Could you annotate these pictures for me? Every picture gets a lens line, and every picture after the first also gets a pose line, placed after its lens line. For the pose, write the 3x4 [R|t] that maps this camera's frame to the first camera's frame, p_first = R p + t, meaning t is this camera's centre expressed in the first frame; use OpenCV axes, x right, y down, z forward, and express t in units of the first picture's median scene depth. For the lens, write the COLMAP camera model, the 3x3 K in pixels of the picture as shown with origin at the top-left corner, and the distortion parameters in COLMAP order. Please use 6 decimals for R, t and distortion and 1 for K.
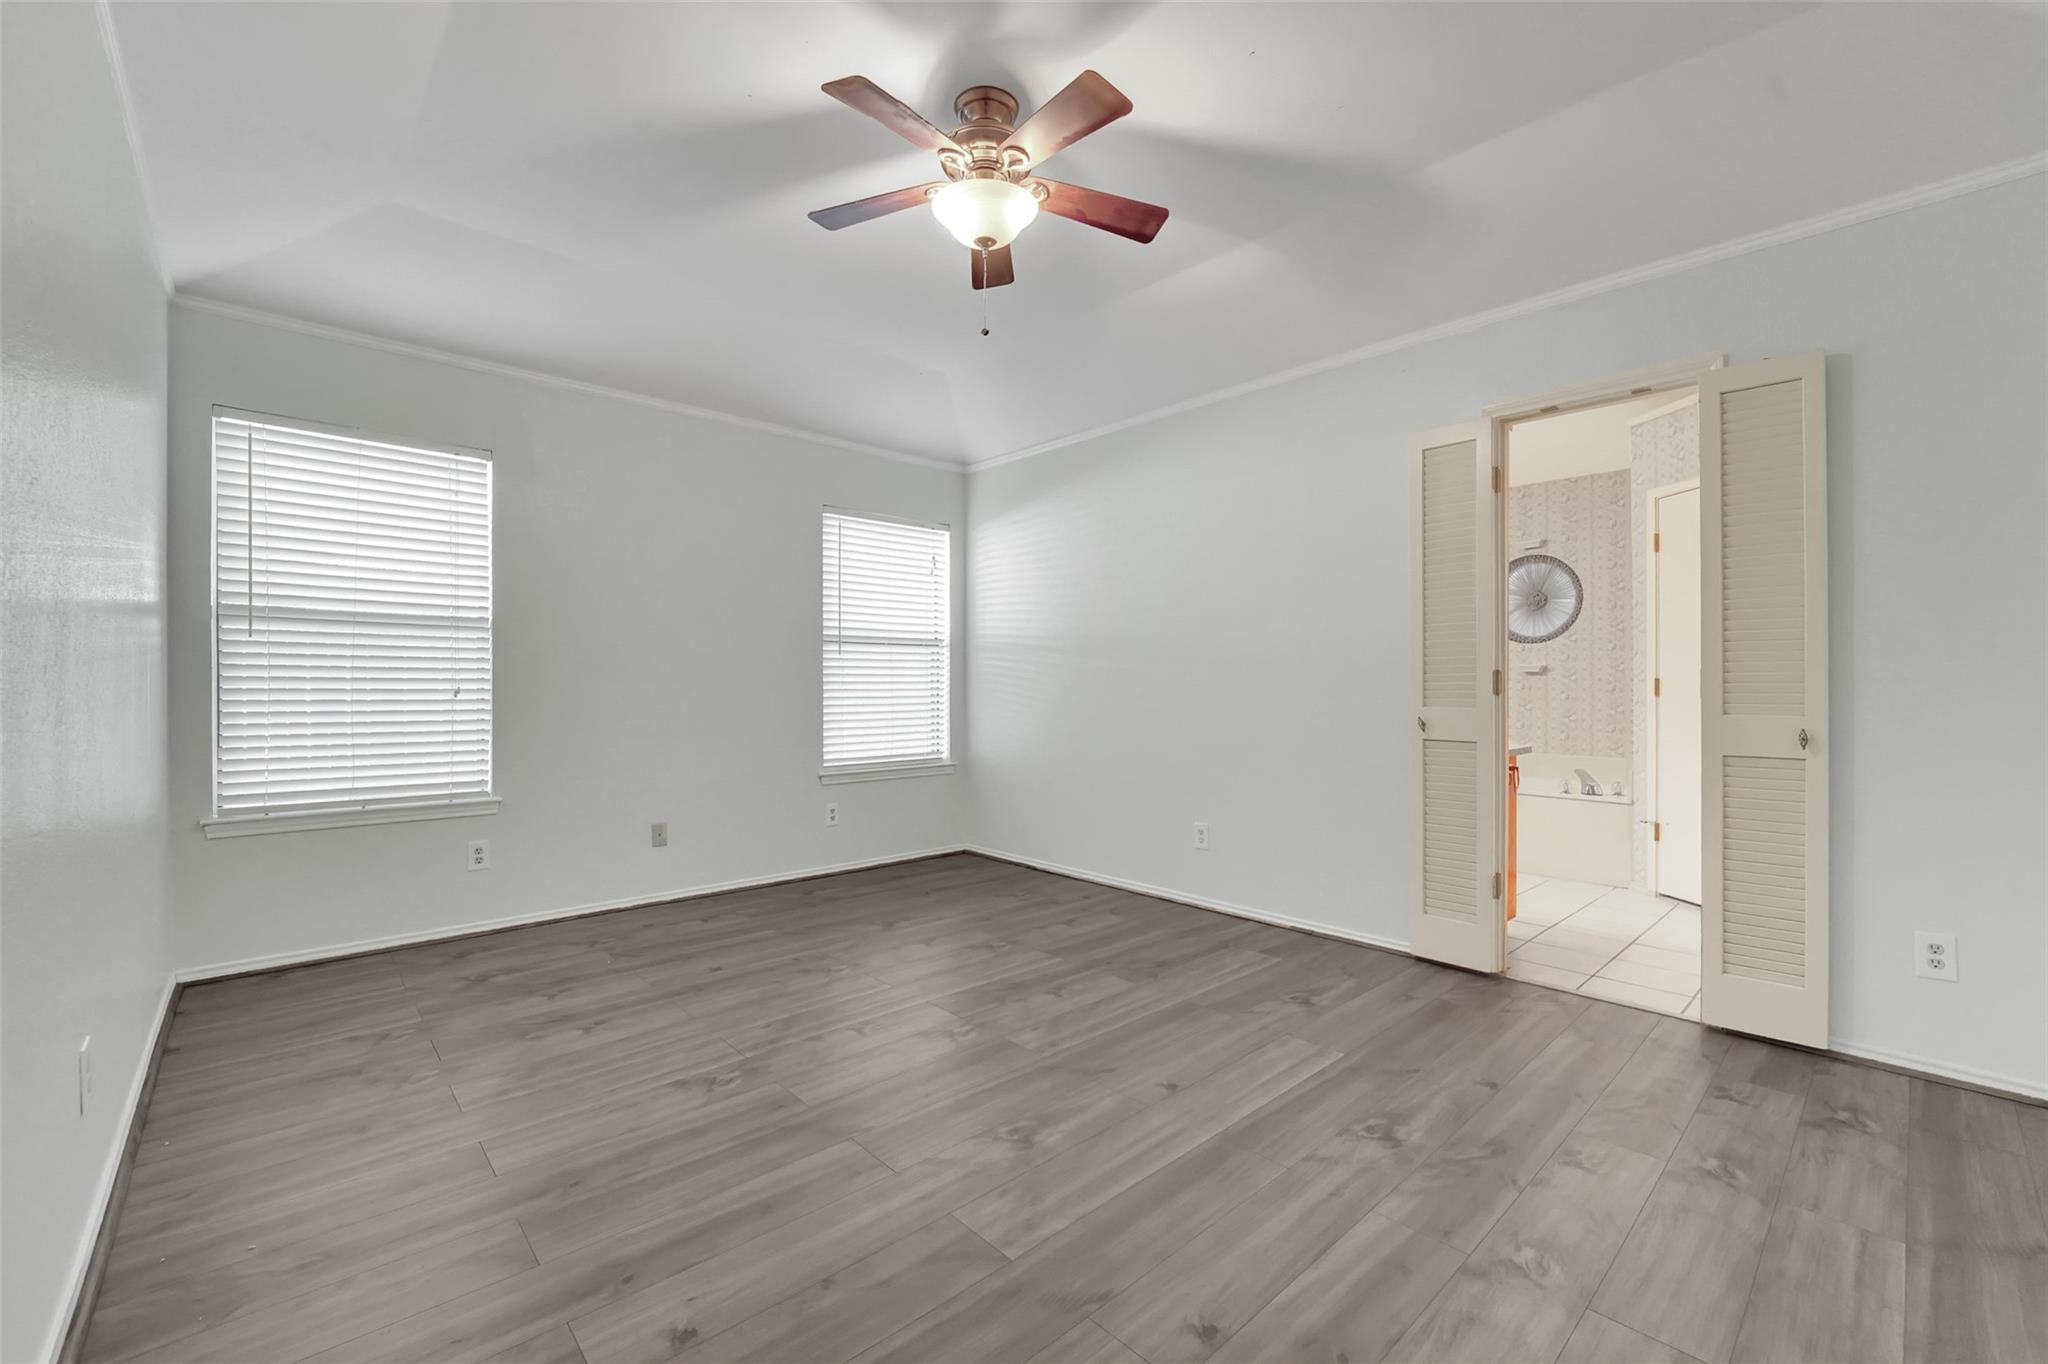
lens RADIAL K [[838.4, 0, 1026.3], [0, 838.4, 684.1], [0, 0, 1]] dist [0.008991, -0.000066]
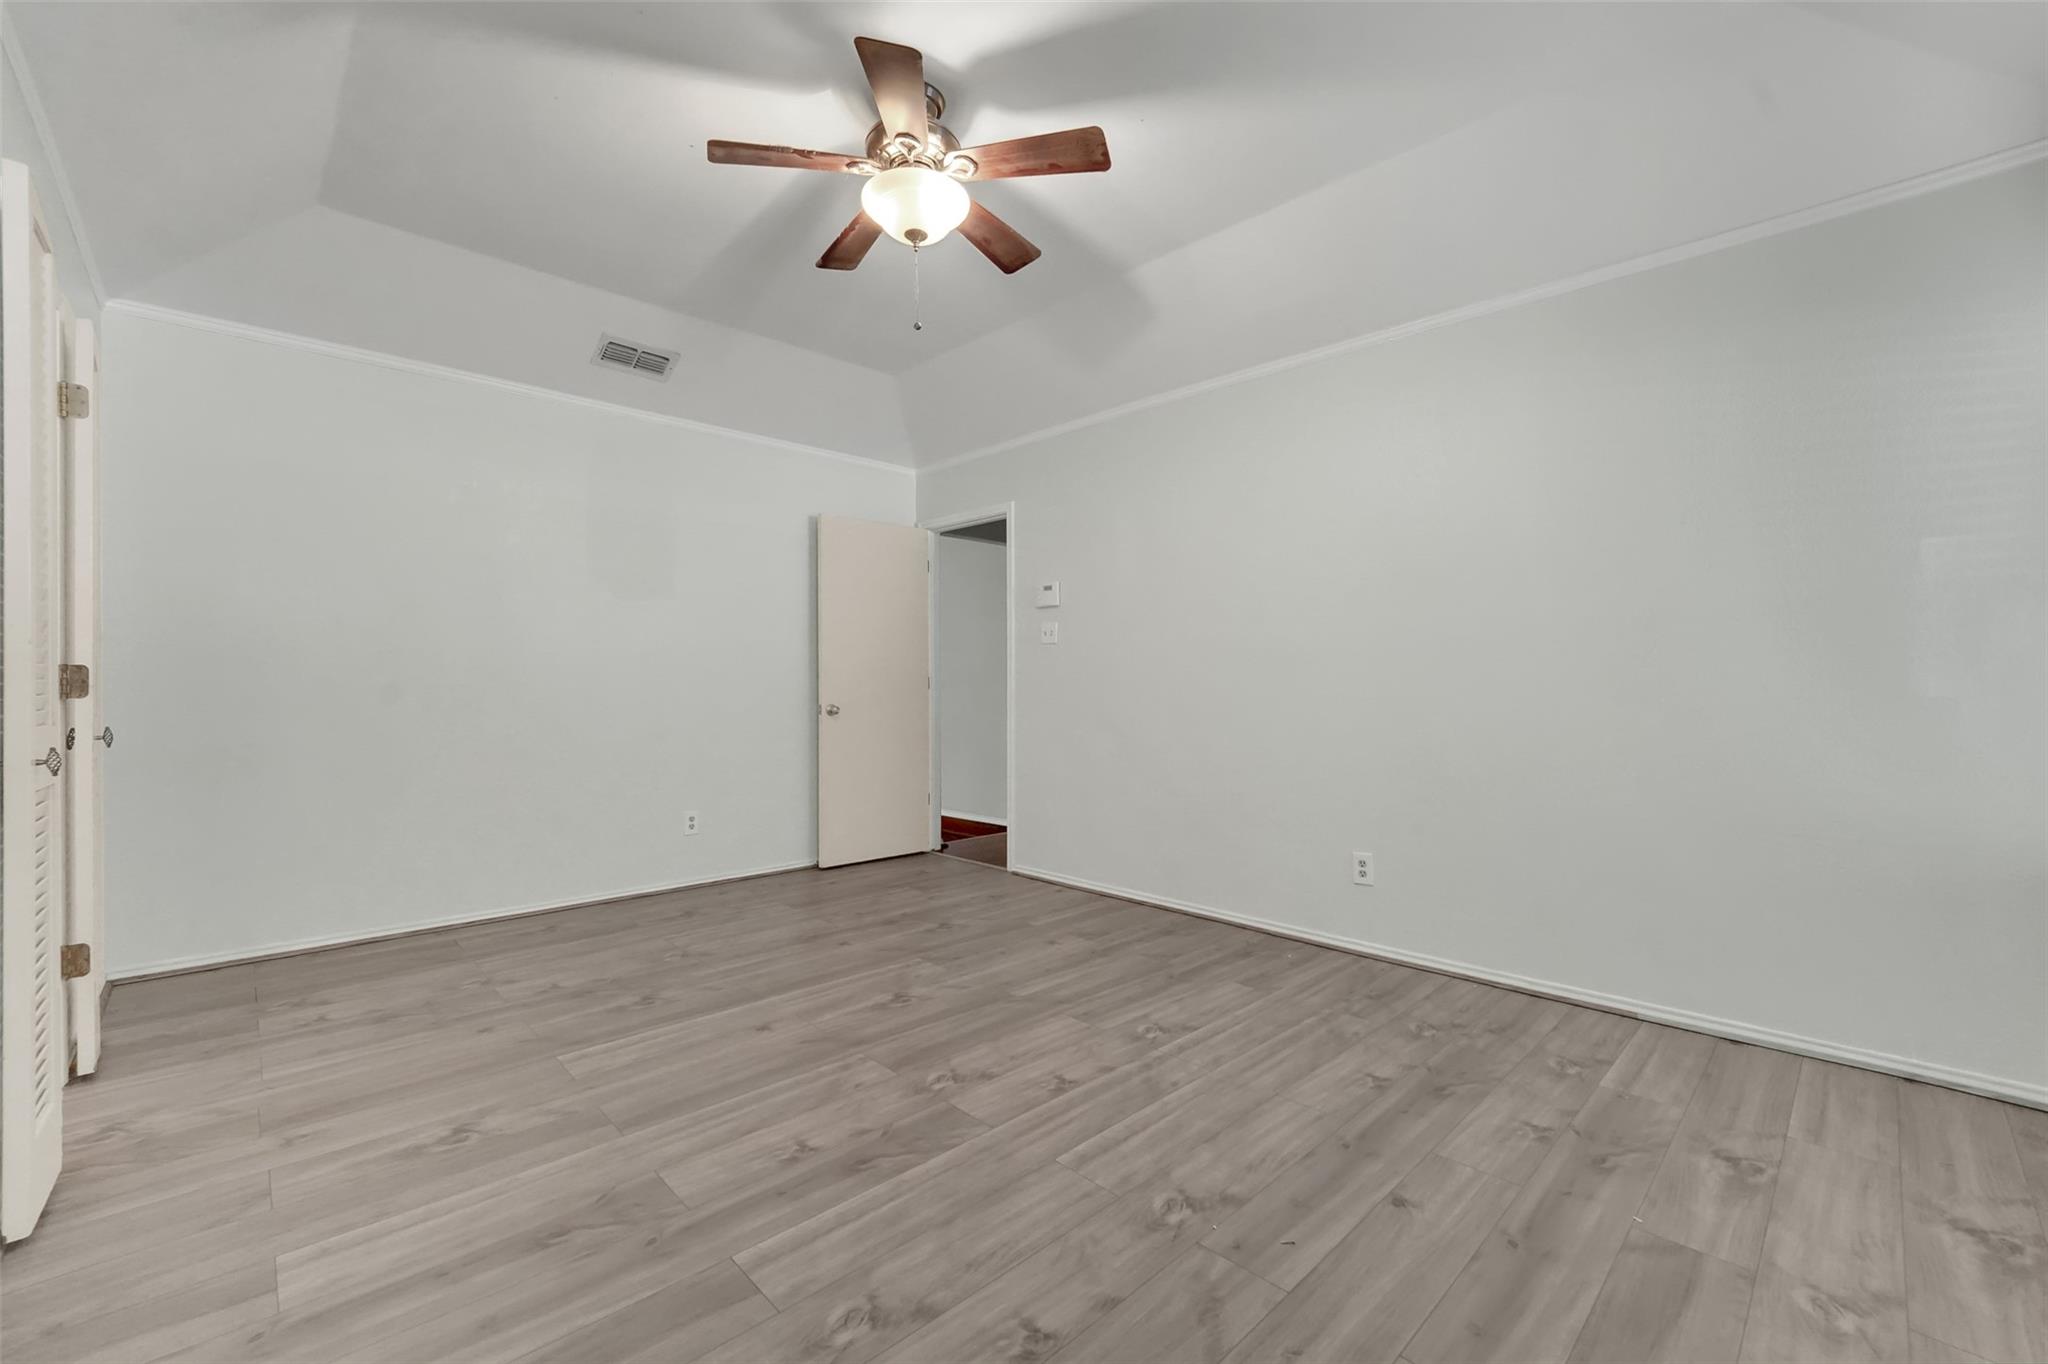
lens RADIAL K [[838.4, 0, 1022.6], [0, 838.4, 688.2], [0, 0, 1]] dist [0.008991, -0.000066]
pose [[-0.999747, 0.003531, -0.022224, -0.151565], [0.003600, 0.999989, -0.003040, 0.011077], [0.022213, -0.003120, -0.999748, 2.022227]]
